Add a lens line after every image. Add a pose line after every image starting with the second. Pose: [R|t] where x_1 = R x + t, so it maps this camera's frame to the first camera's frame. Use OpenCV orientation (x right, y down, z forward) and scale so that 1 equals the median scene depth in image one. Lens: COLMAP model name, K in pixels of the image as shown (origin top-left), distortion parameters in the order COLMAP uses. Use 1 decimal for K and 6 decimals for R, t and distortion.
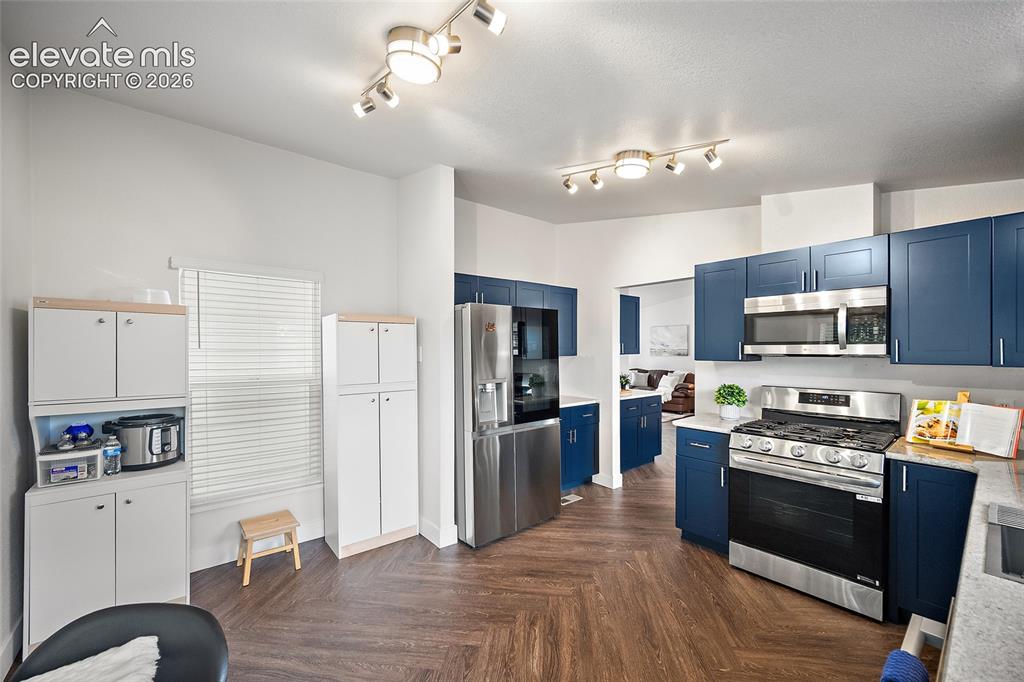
lens RADIAL K [[400.9, 0, 507.1], [0, 400.9, 343.0], [0, 0, 1]] dist [-0.001380, 0.000029]
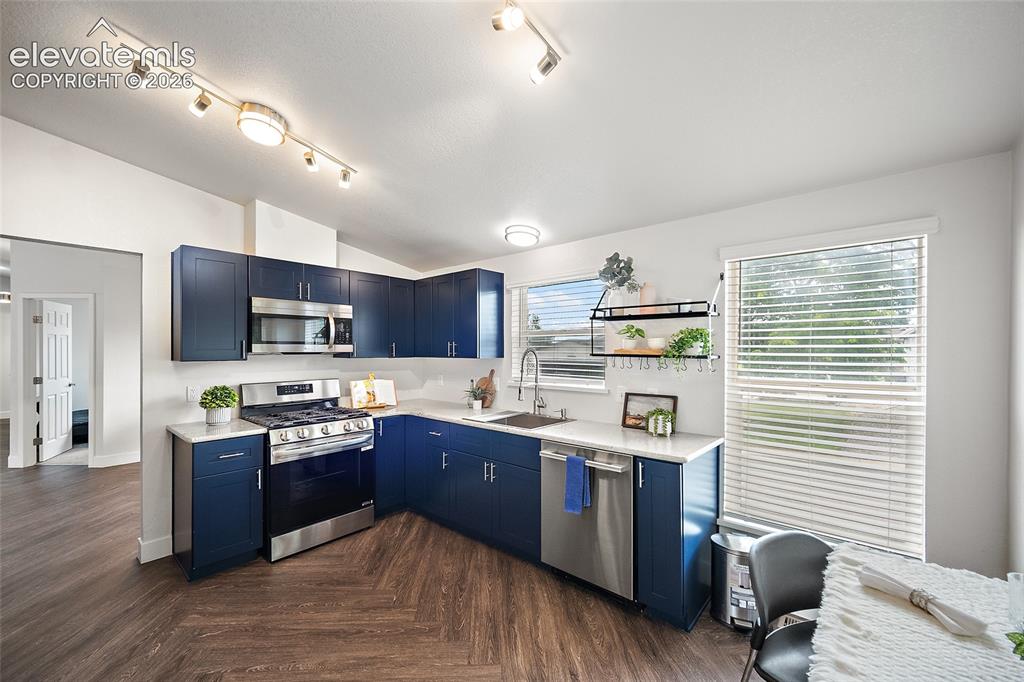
lens RADIAL K [[400.9, 0, 507.1], [0, 400.9, 343.0], [0, 0, 1]] dist [-0.001380, 0.000029]
pose [[-0.143653, 0.013818, 0.989532, -0.544691], [-0.017495, 0.999711, -0.016500, 0.009018], [-0.989473, -0.019682, -0.143370, 0.580566]]
